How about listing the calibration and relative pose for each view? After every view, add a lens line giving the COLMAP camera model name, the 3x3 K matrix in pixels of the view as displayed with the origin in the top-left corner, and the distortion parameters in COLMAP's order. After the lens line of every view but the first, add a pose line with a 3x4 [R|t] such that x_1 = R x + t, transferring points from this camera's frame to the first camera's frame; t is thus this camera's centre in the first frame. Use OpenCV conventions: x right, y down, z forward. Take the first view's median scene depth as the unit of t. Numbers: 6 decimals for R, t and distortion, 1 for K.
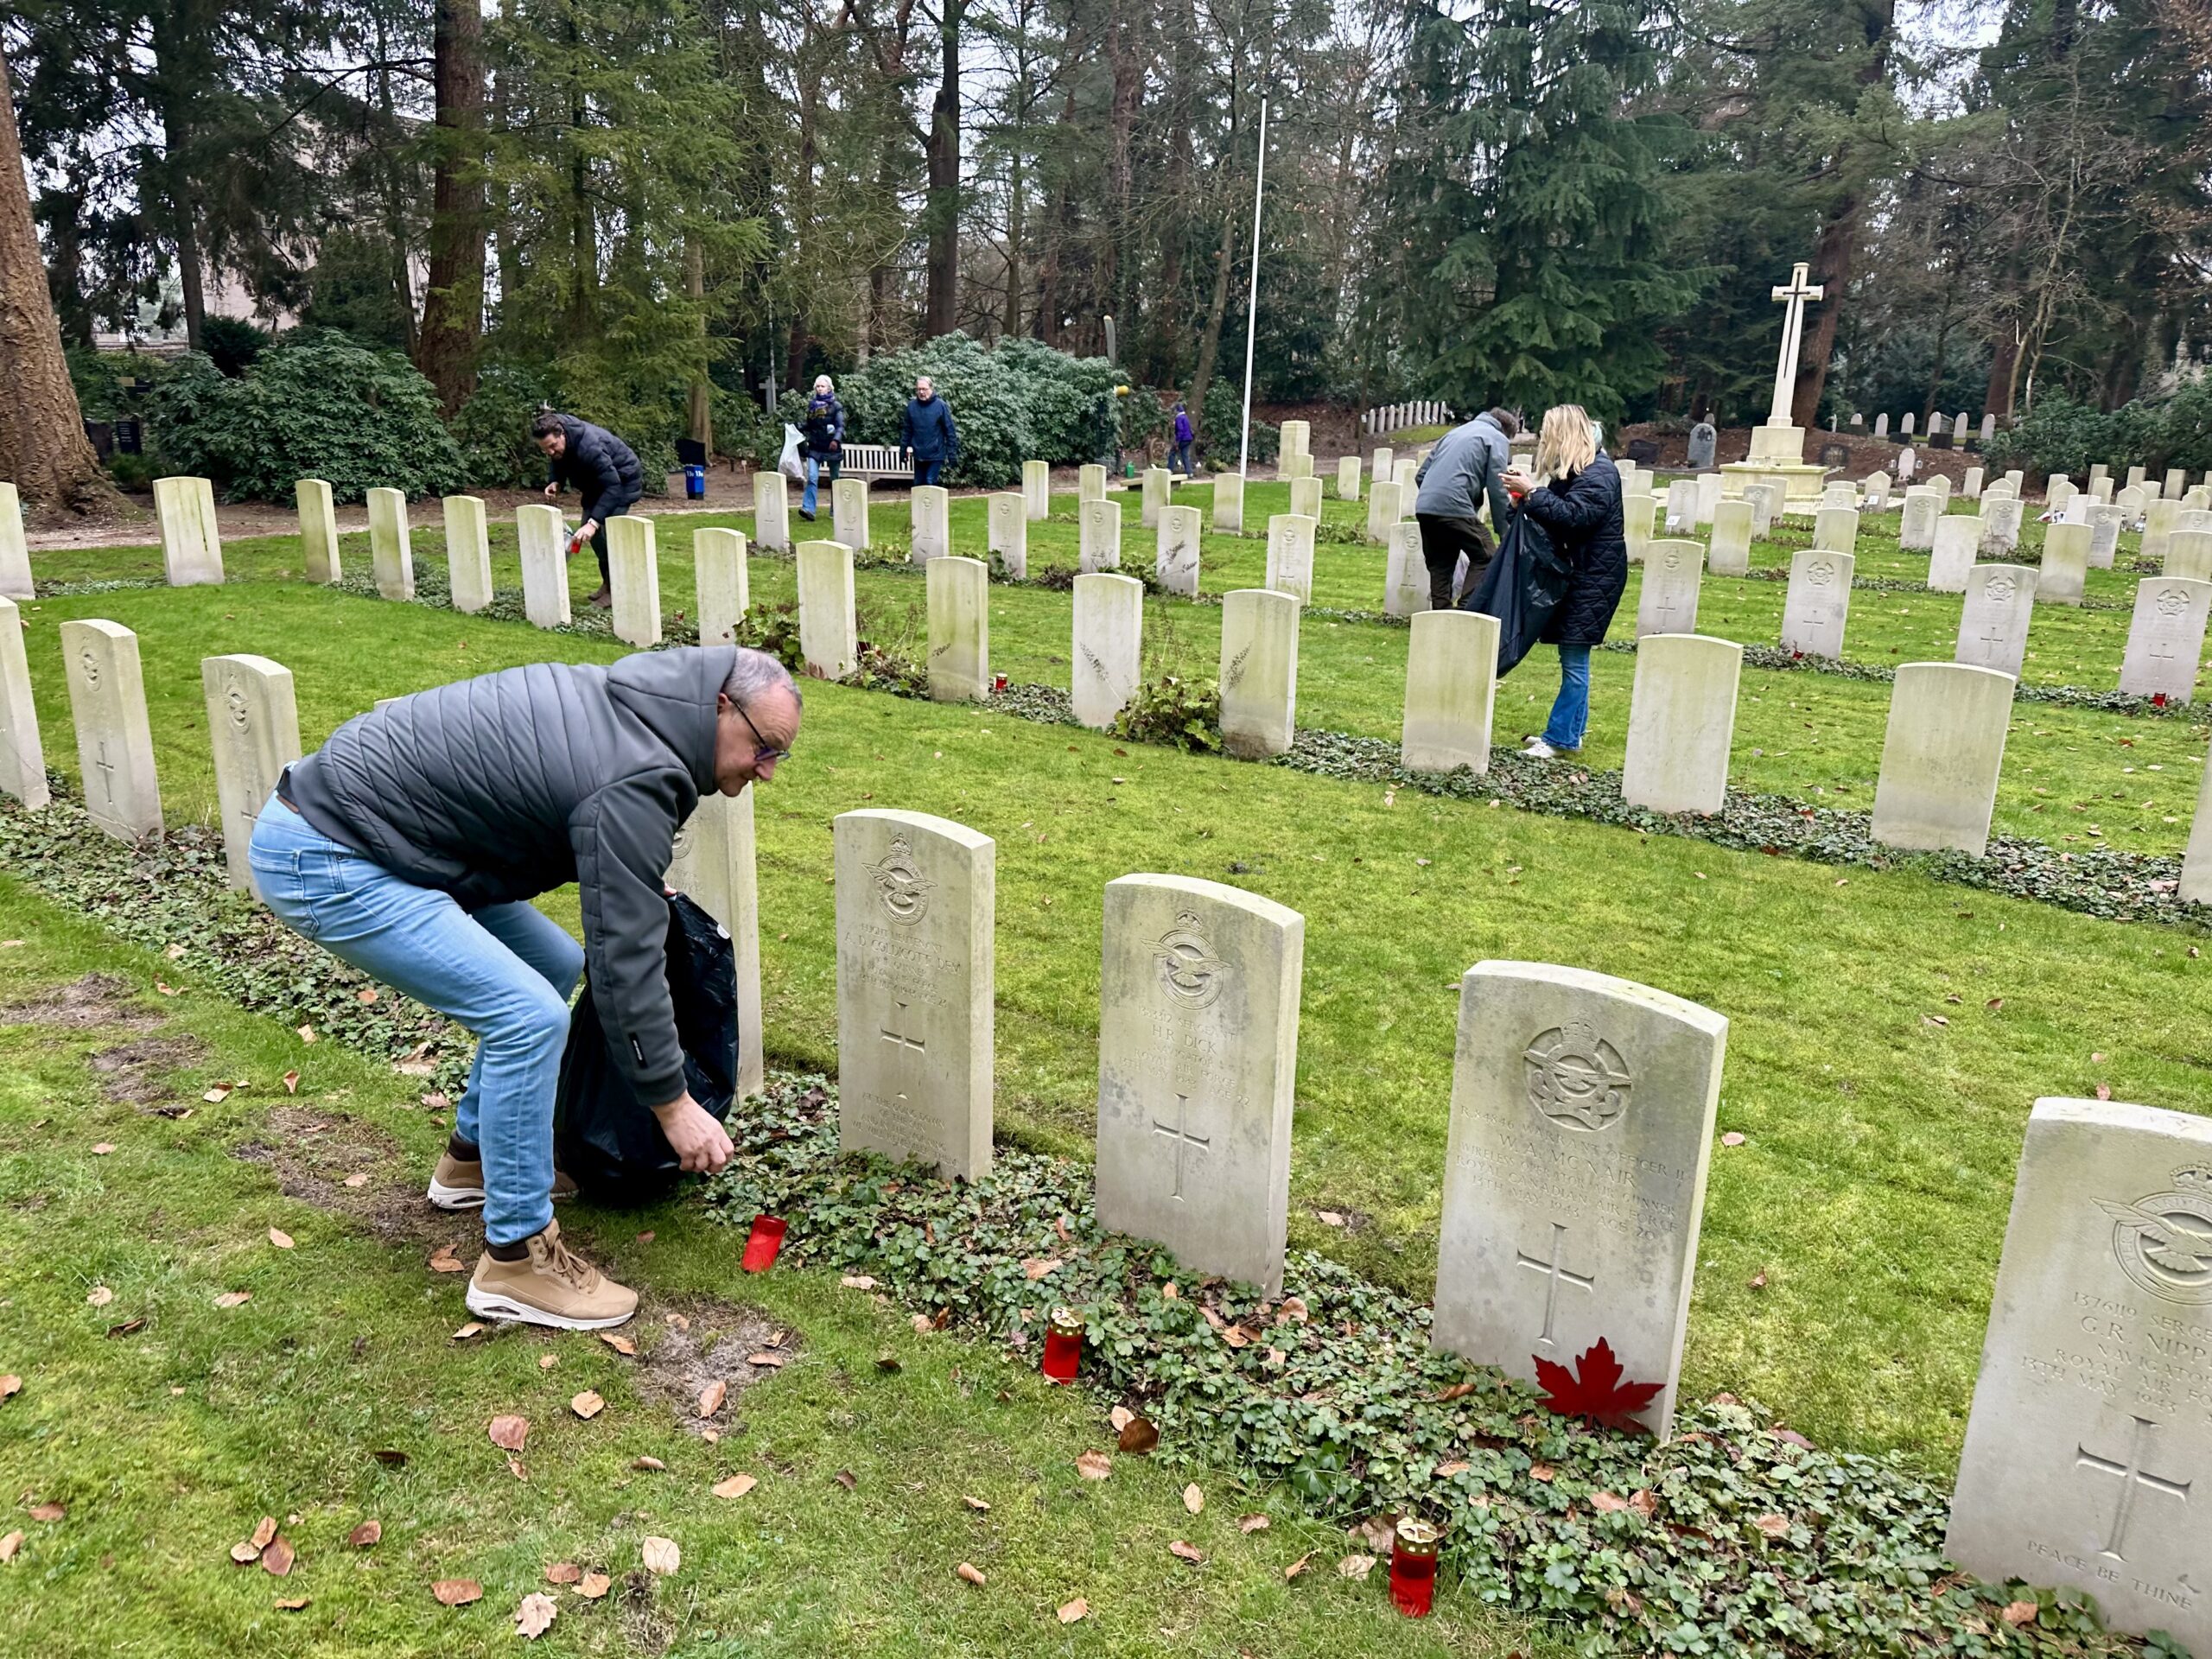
lens RADIAL K [[1529.1, 0, 1094.7], [0, 1529.1, 836.0], [0, 0, 1]] dist [0.050890, -0.007707]
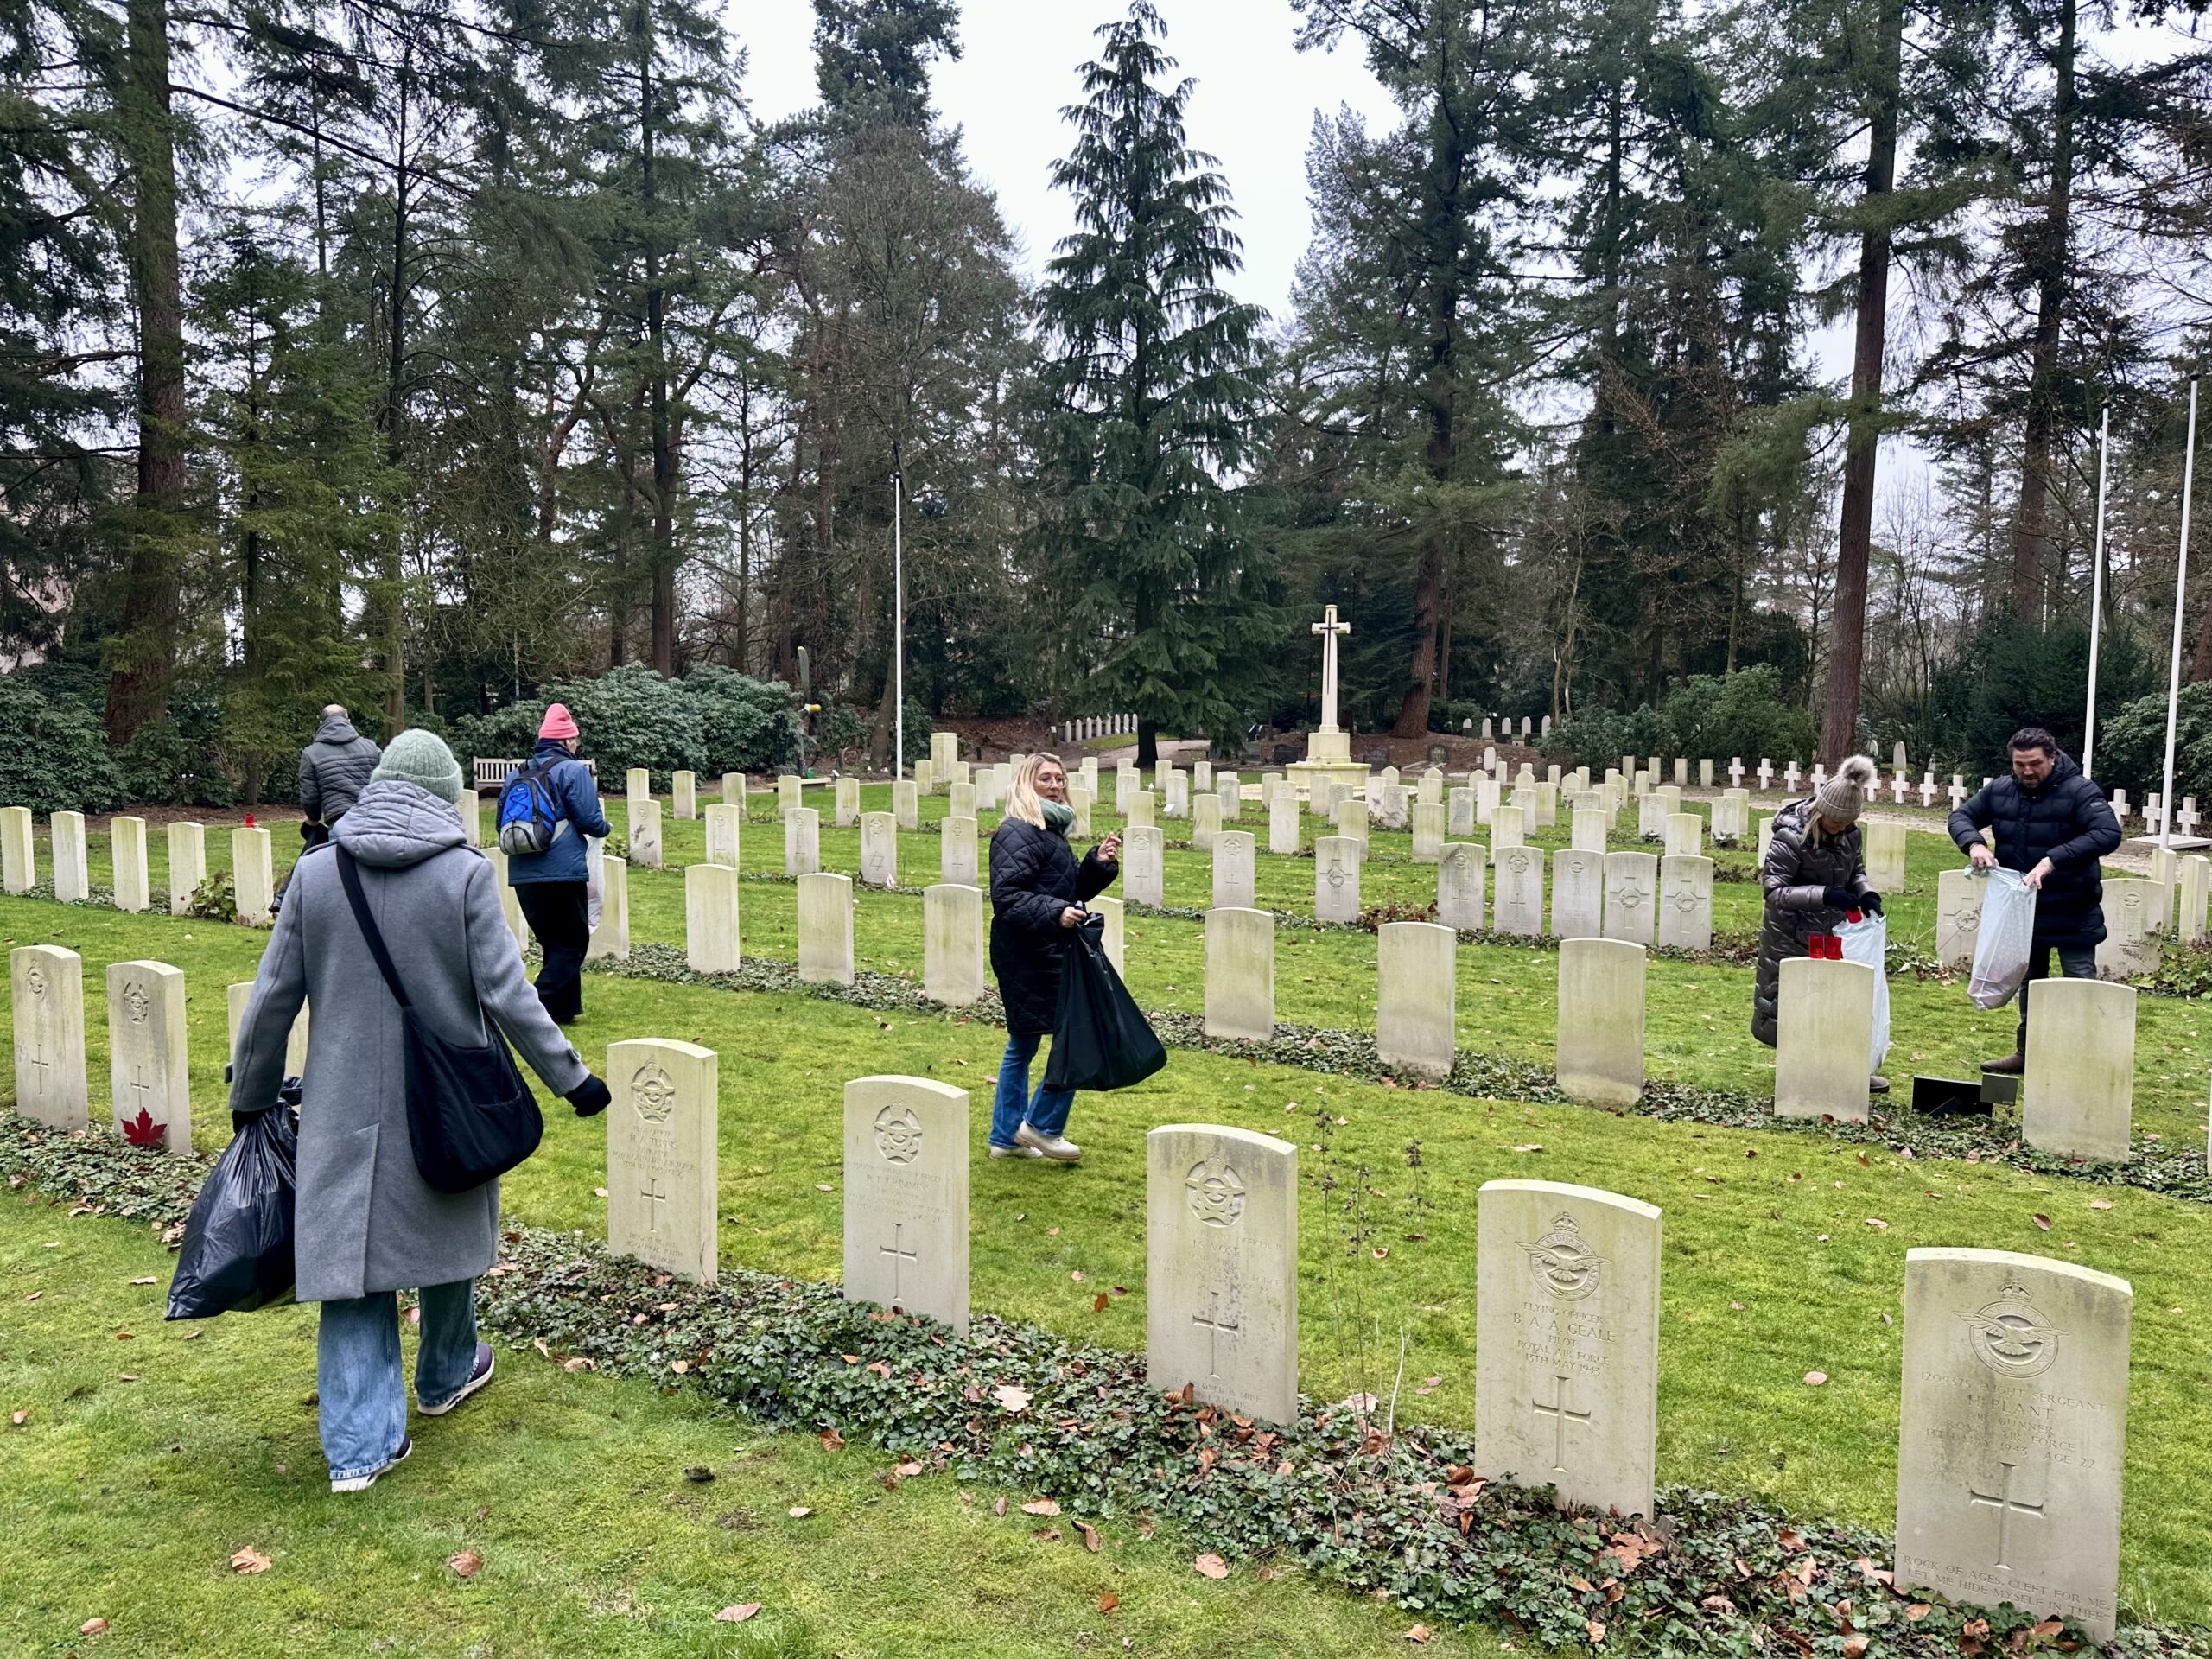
lens RADIAL K [[1529.1, 0, 1115.4], [0, 1529.1, 832.5], [0, 0, 1]] dist [0.050890, -0.007707]
pose [[0.991969, -0.027556, 0.123439, 0.125566], [0.051228, 0.979875, -0.192927, 0.036447], [-0.115639, 0.197702, 0.973418, -0.134785]]
